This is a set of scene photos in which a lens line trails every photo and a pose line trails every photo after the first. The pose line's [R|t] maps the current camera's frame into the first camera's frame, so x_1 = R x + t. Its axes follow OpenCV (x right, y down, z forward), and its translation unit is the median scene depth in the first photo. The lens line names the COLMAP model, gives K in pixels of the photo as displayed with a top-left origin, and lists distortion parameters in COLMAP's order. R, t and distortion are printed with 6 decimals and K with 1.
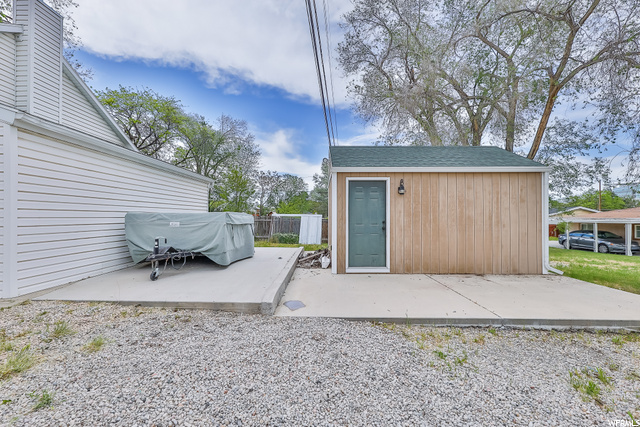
lens RADIAL K [[270.2, 0, 320.4], [0, 270.2, 214.0], [0, 0, 1]] dist [-0.001693, -0.000379]
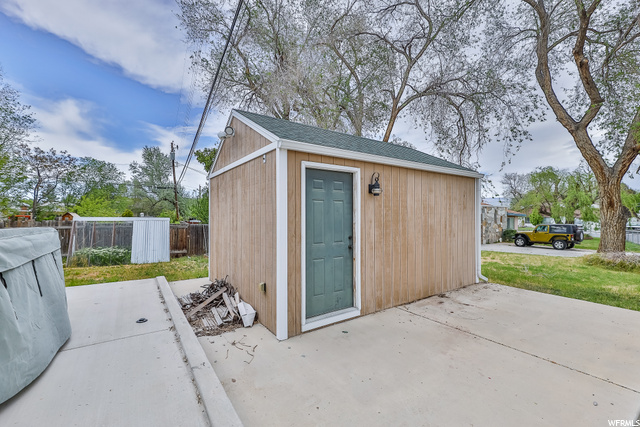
lens RADIAL K [[270.2, 0, 320.1], [0, 270.2, 214.2], [0, 0, 1]] dist [-0.001693, -0.000379]
pose [[0.821714, -0.000575, 0.569899, -0.189128], [-0.002254, 0.999988, 0.004259, -0.027930], [-0.569895, -0.004784, 0.821704, 0.512816]]
